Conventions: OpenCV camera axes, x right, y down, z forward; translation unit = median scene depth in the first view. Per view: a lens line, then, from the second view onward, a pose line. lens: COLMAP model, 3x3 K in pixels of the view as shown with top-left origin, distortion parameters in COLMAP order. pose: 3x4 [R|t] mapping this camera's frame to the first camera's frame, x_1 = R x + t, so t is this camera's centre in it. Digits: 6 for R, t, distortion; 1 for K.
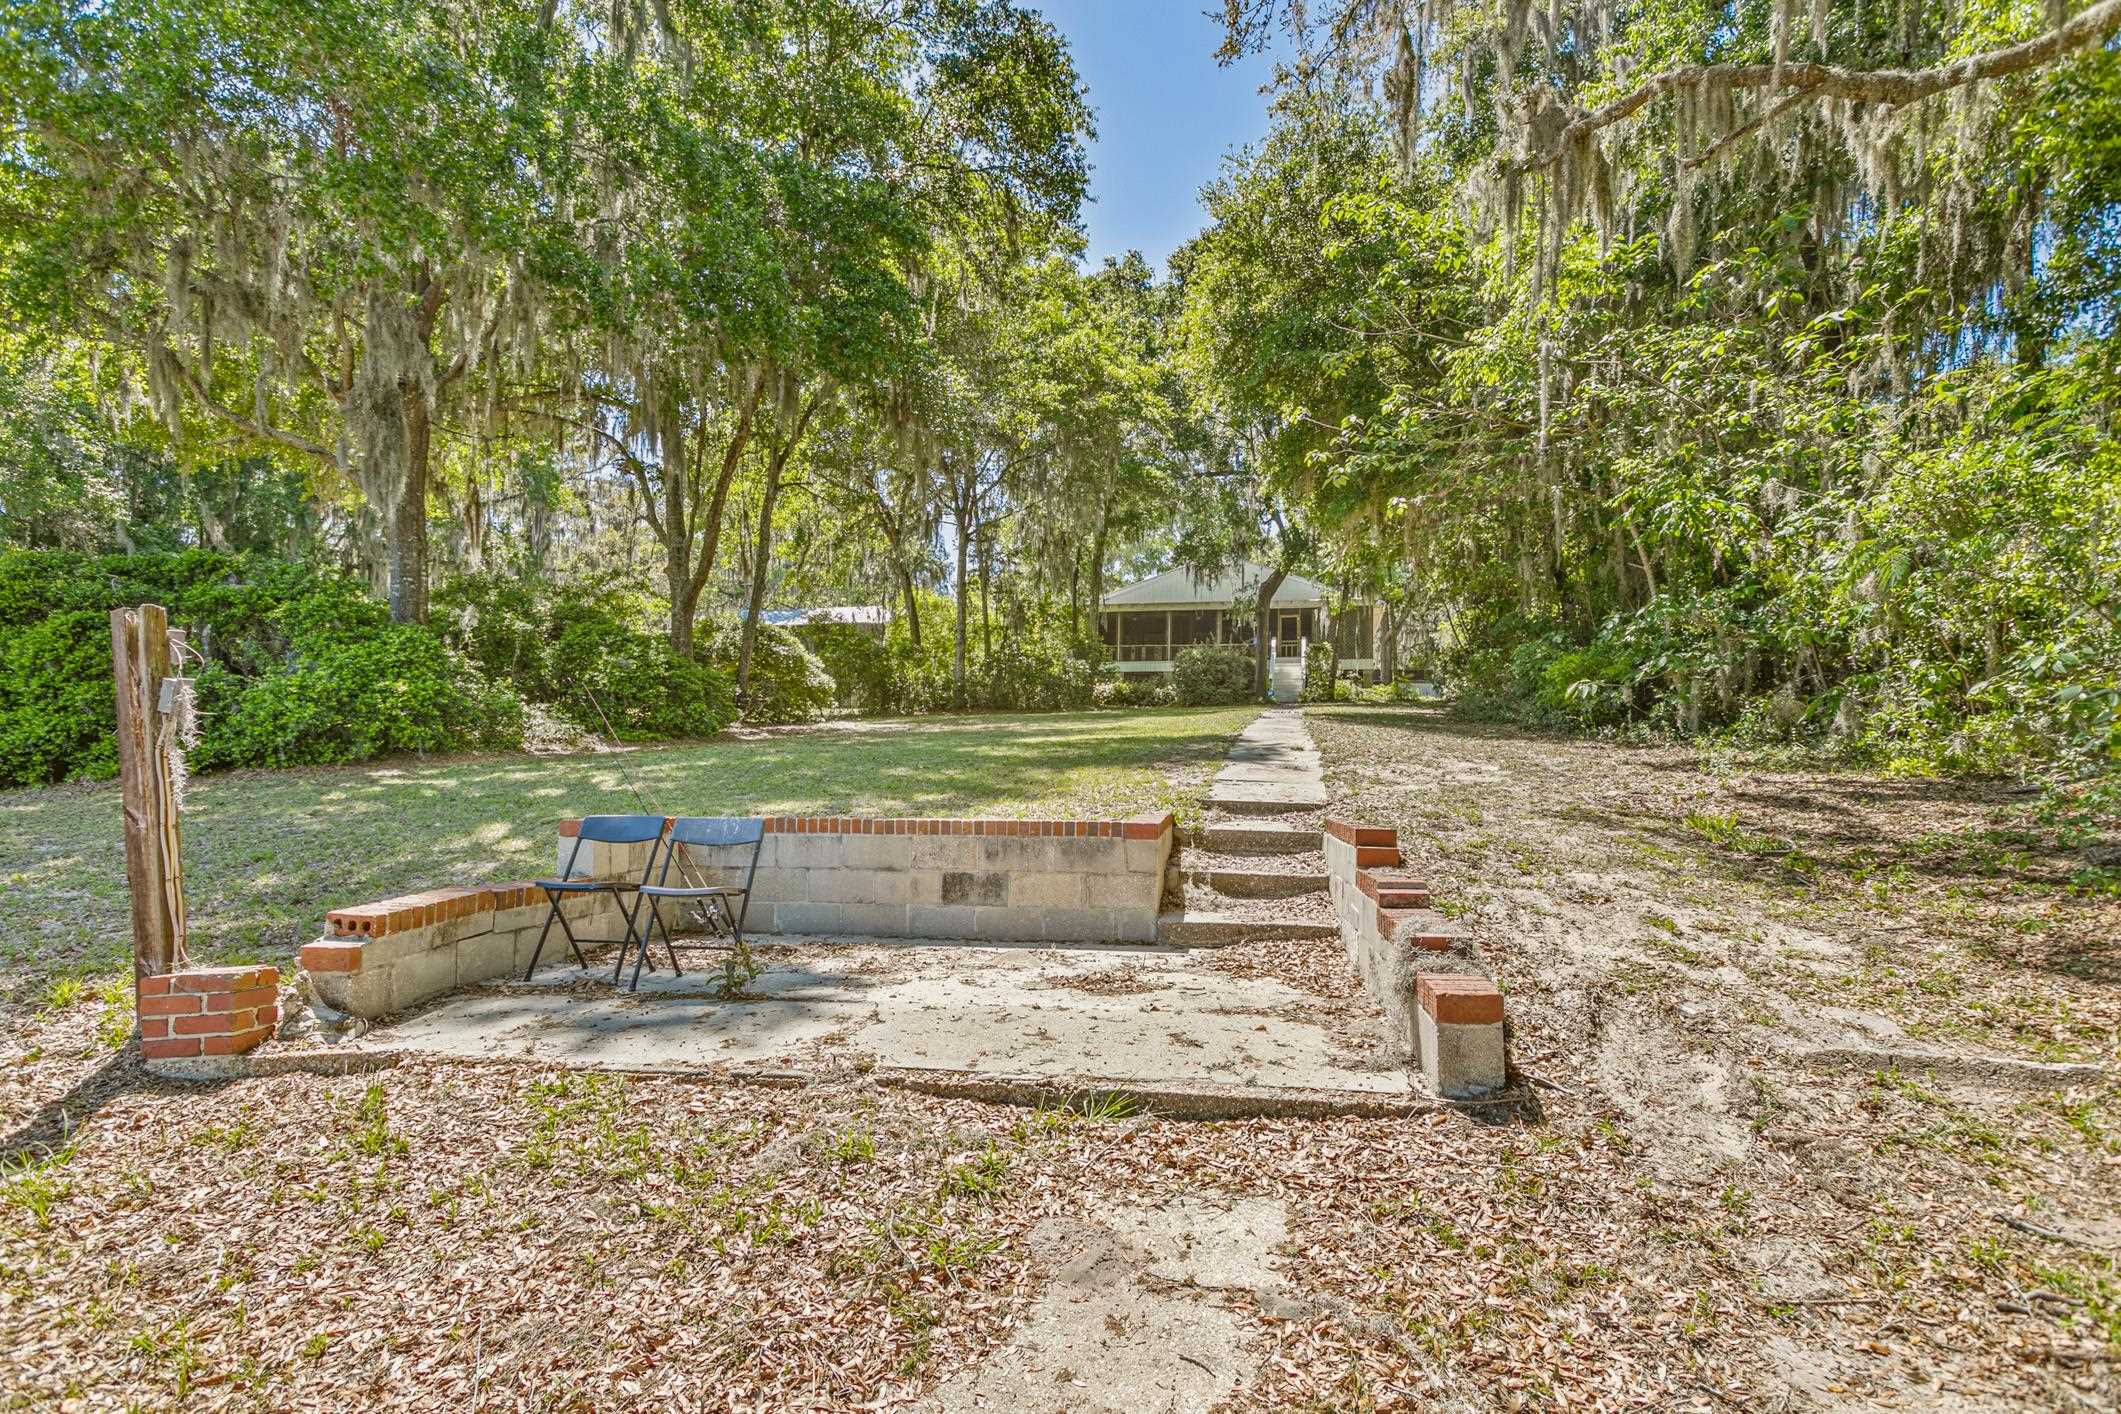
lens RADIAL K [[1156.3, 0, 1060.5], [0, 1156.3, 707.0], [0, 0, 1]] dist [0.000189, -0.000005]
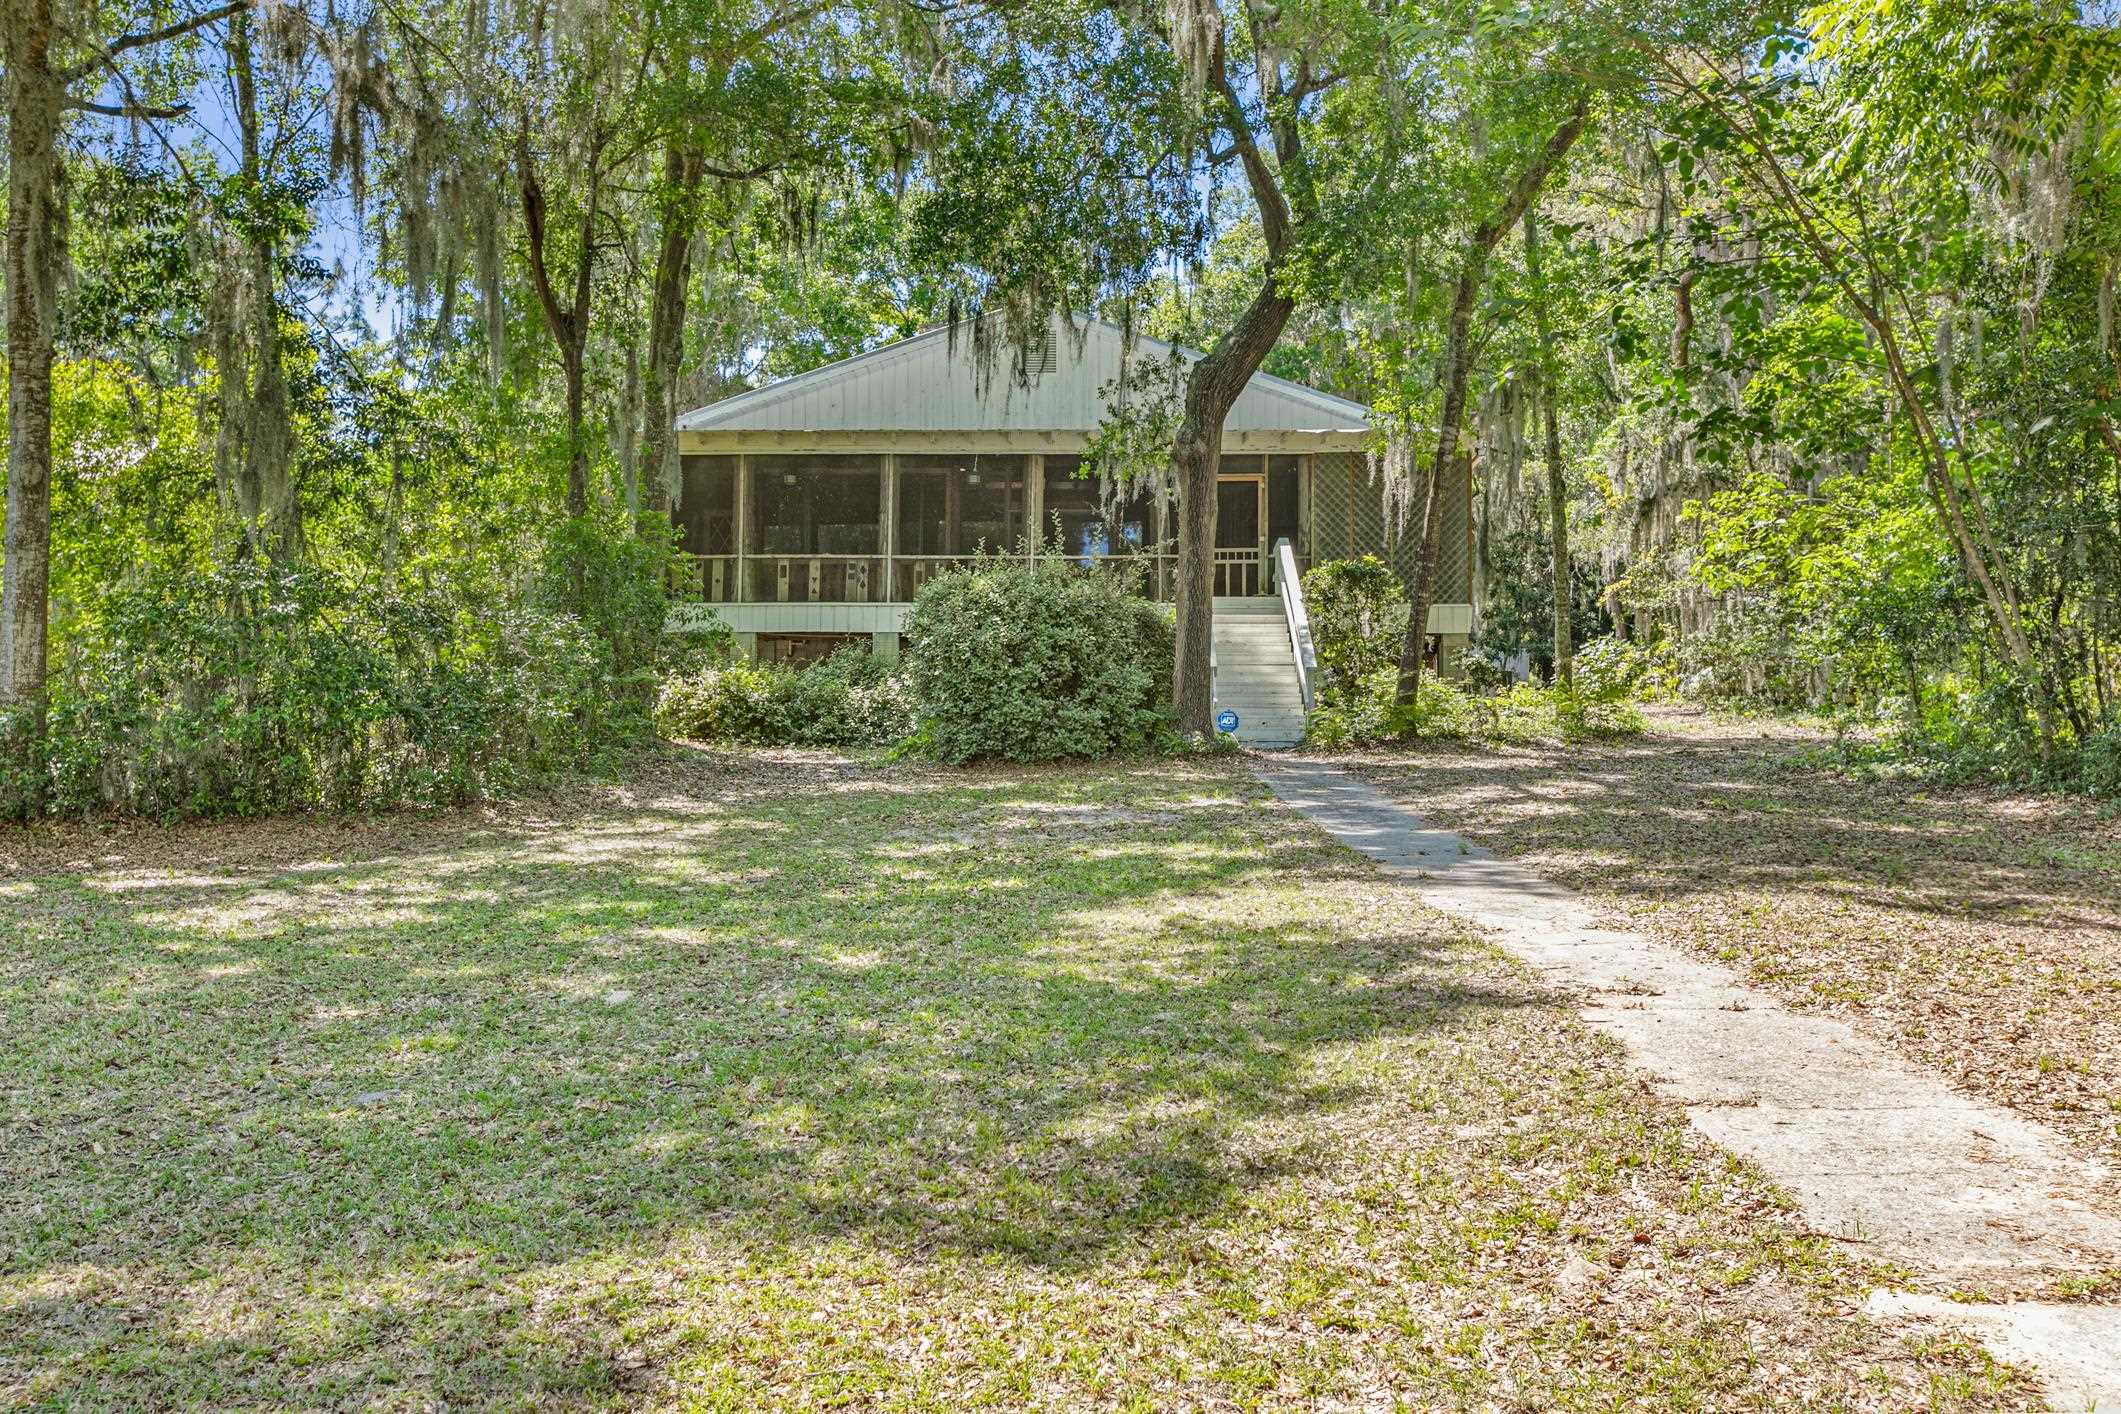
lens RADIAL K [[2130.2, 0, 1060.5], [0, 2130.2, 707.0], [0, 0, 1]] dist [0.001693, 0.000458]
pose [[0.984196, 0.002199, 0.177068, 0.036487], [-0.006398, 0.999712, 0.023147, -0.026932], [-0.176966, -0.023914, 0.983926, 0.420598]]
